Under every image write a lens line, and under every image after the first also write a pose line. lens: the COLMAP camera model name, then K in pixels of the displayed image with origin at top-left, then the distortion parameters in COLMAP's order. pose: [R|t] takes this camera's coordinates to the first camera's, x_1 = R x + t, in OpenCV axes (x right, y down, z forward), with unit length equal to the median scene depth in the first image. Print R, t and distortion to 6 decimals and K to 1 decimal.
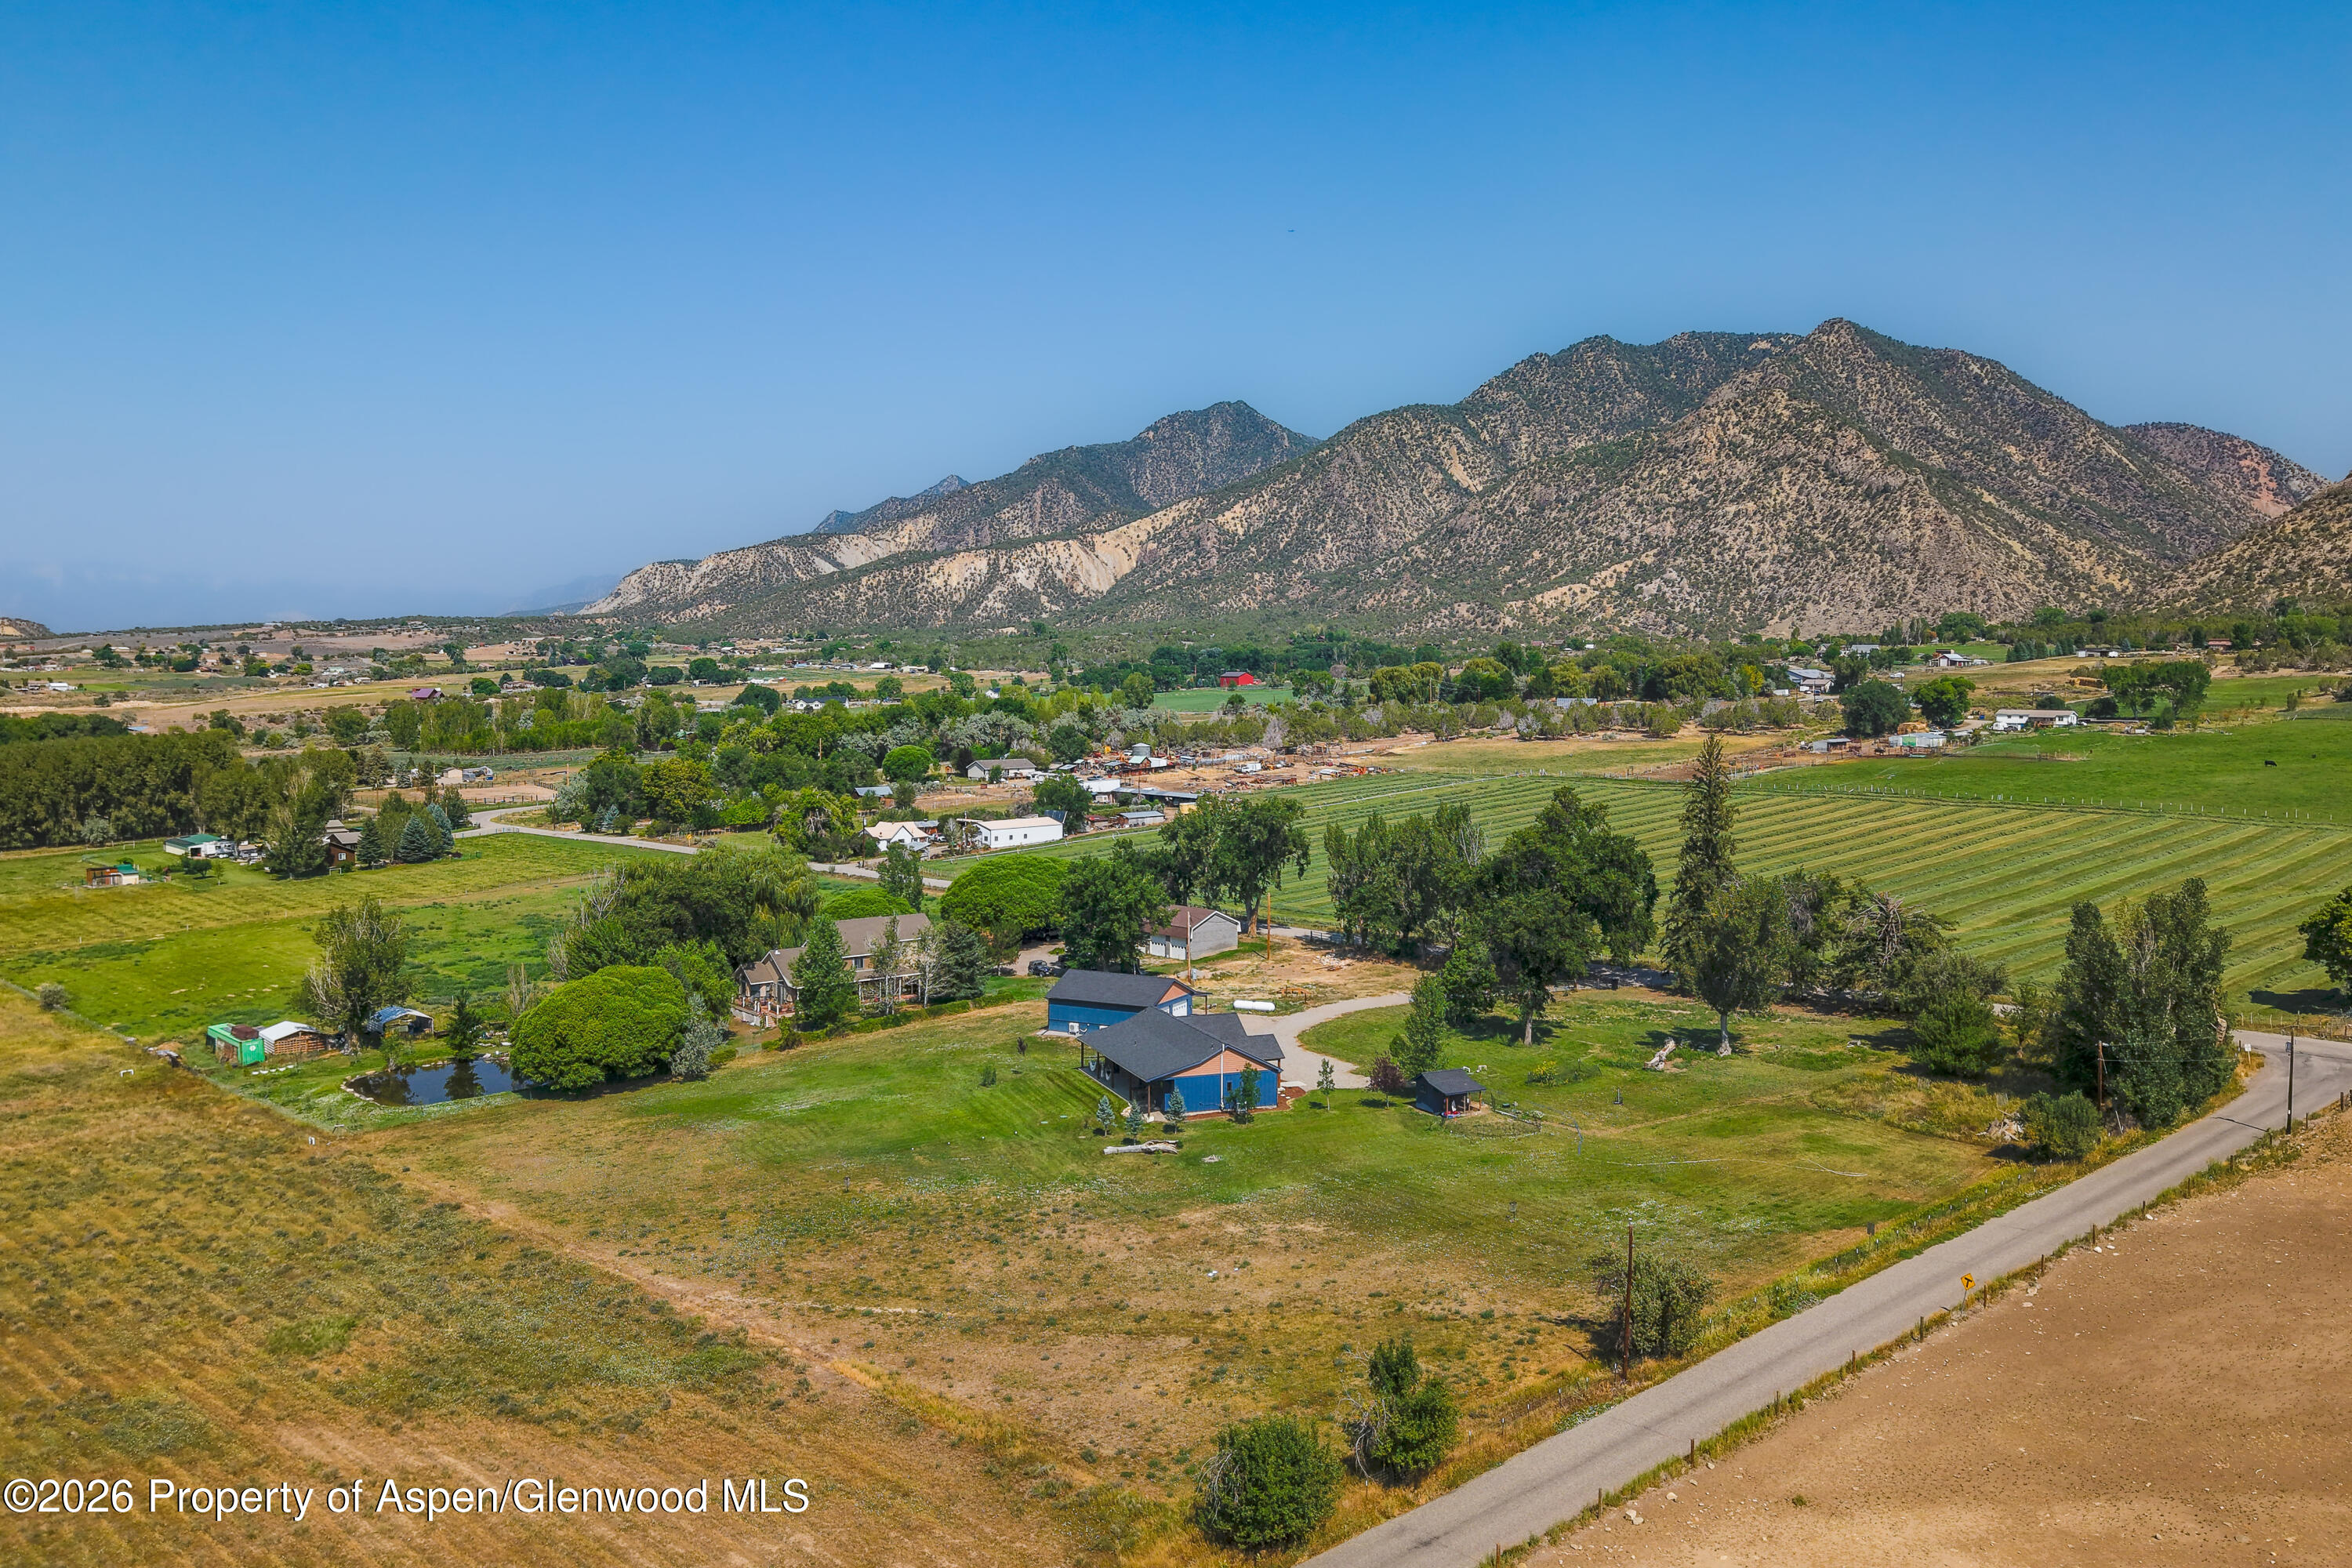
lens RADIAL K [[1909.4, 0, 1157.9], [0, 1909.4, 779.7], [0, 0, 1]] dist [0.005804, 0.002728]
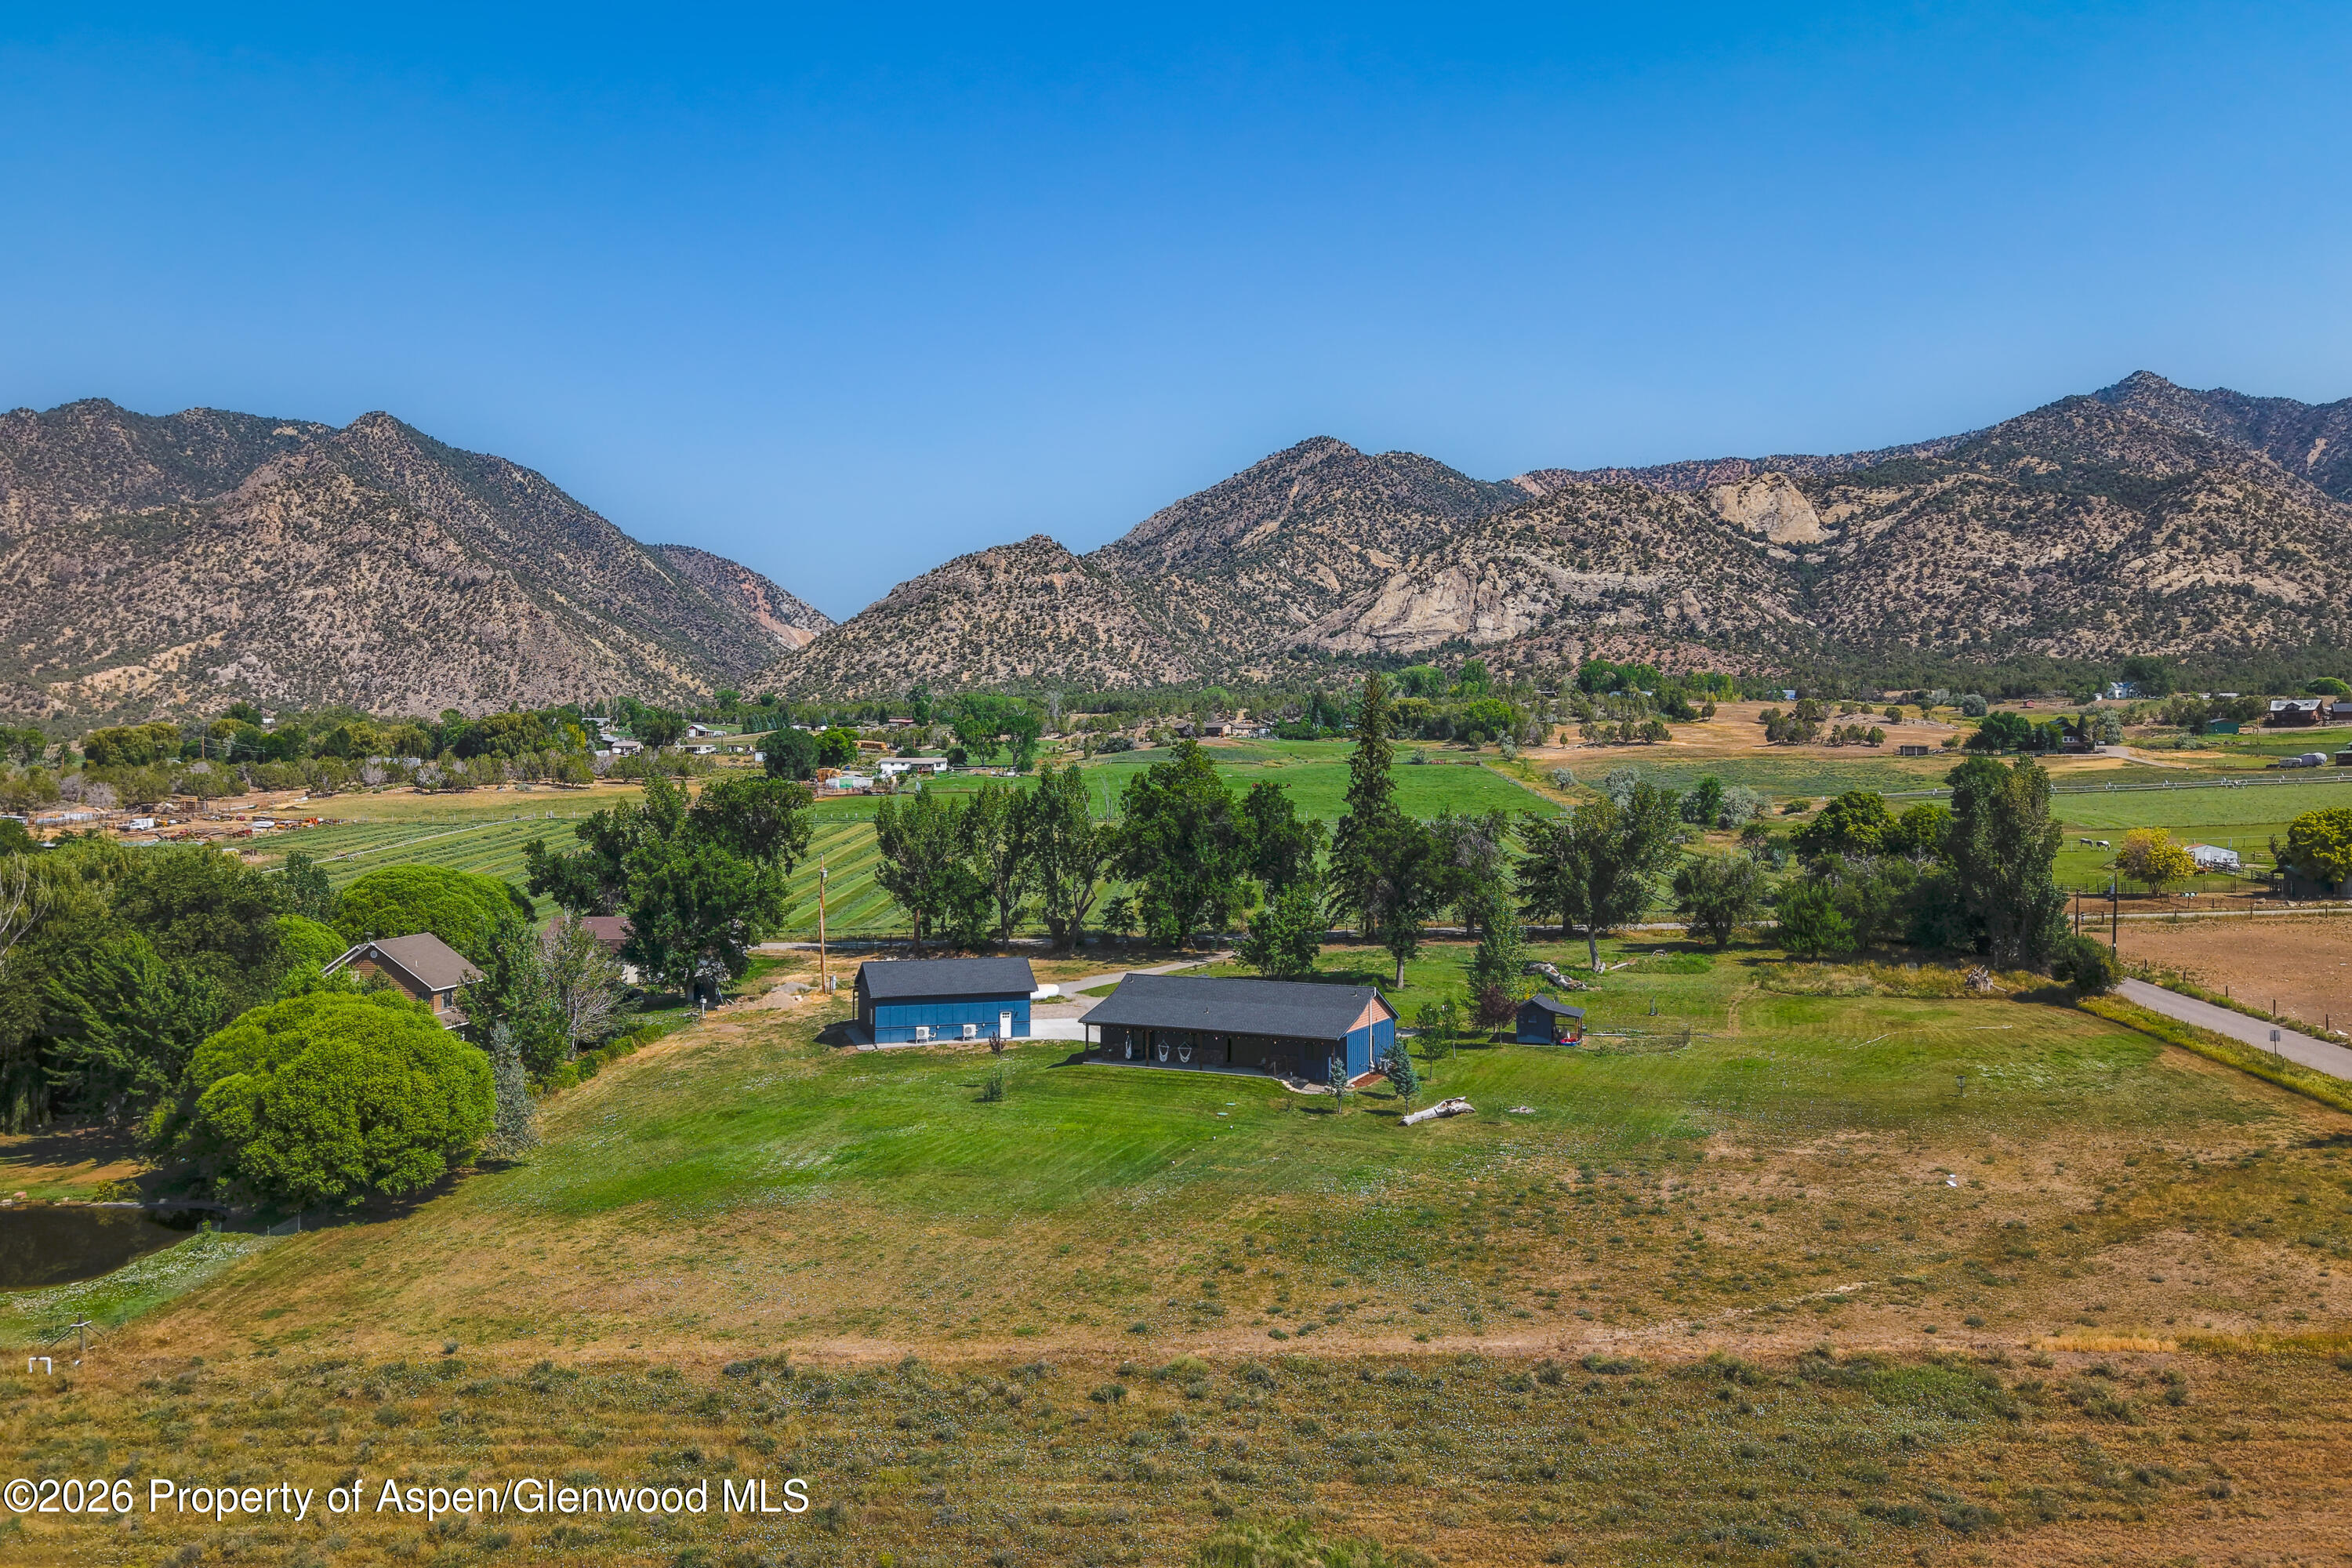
lens RADIAL K [[1909.4, 0, 1157.9], [0, 1909.4, 779.7], [0, 0, 1]] dist [0.005804, 0.002728]
pose [[0.727706, -0.004583, 0.685874, -0.046415], [0.043680, 0.998258, -0.039673, 0.006420], [-0.684497, 0.058830, 0.726638, 0.038332]]
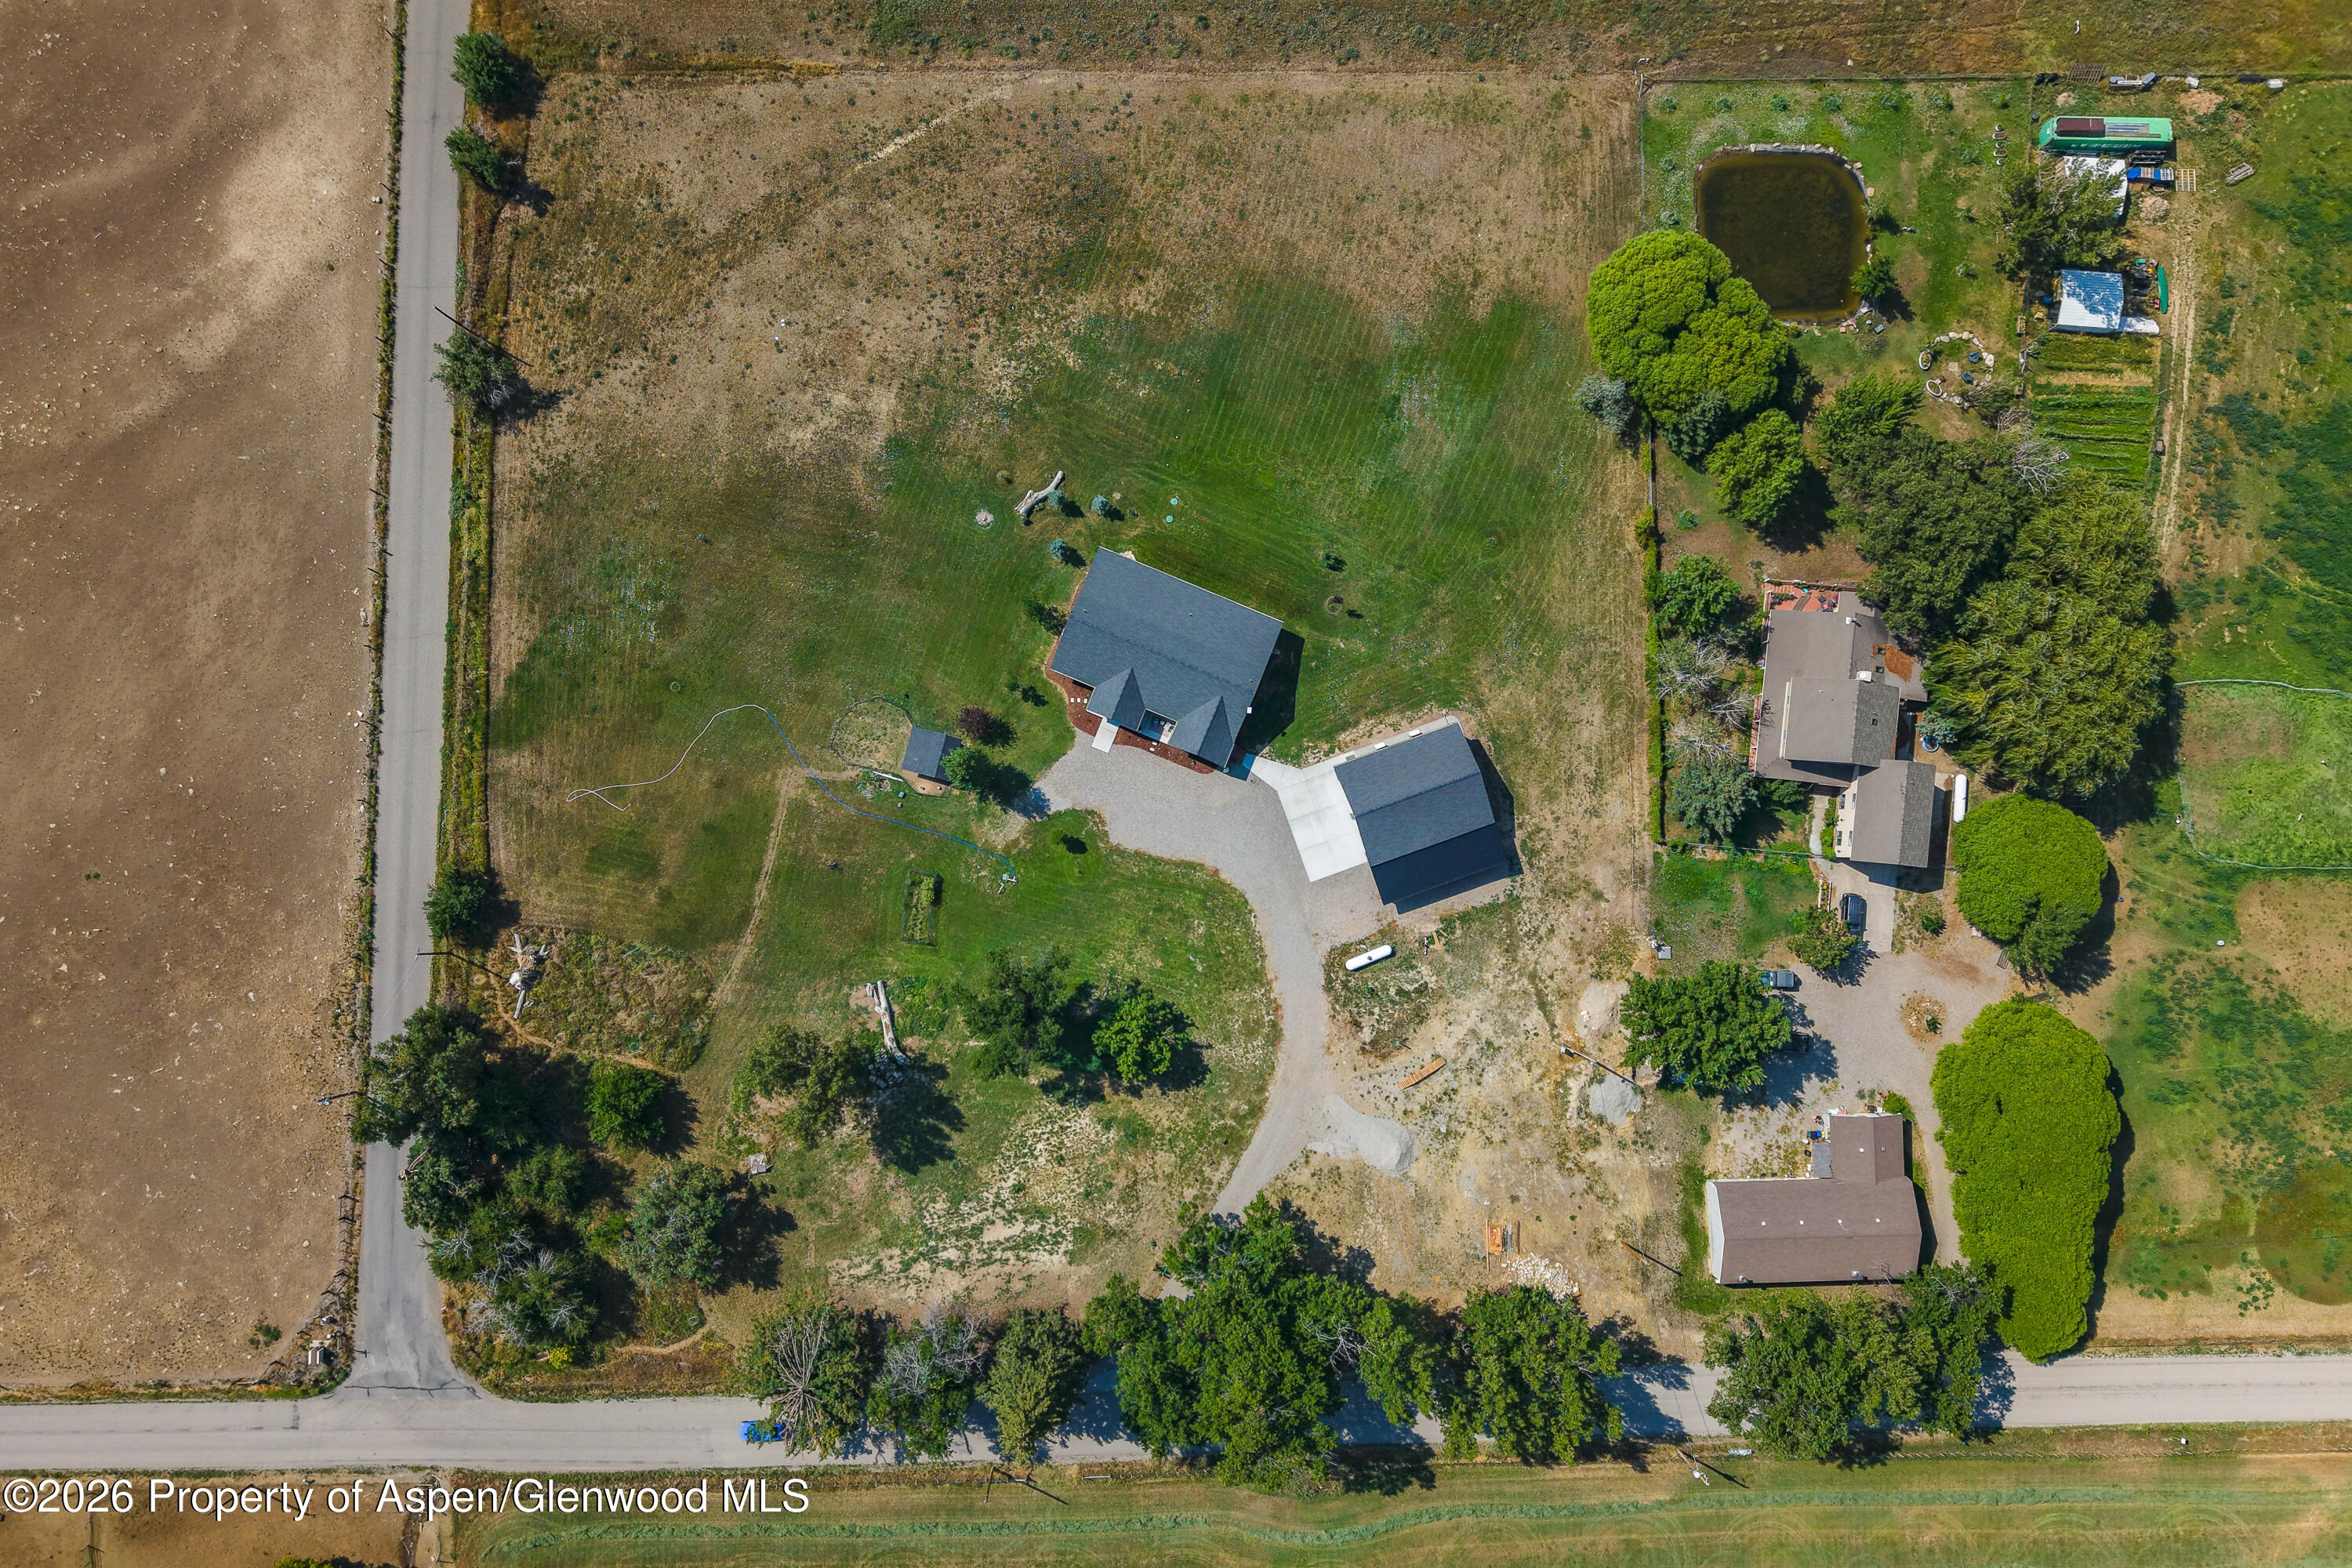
lens RADIAL K [[1909.4, 0, 1157.9], [0, 1909.4, 779.7], [0, 0, 1]] dist [0.005804, 0.002728]
pose [[-0.676996, 0.735813, -0.015994, 0.007177], [-0.054588, -0.028530, 0.998101, -0.077714], [0.733959, 0.676584, 0.059481, 0.083146]]
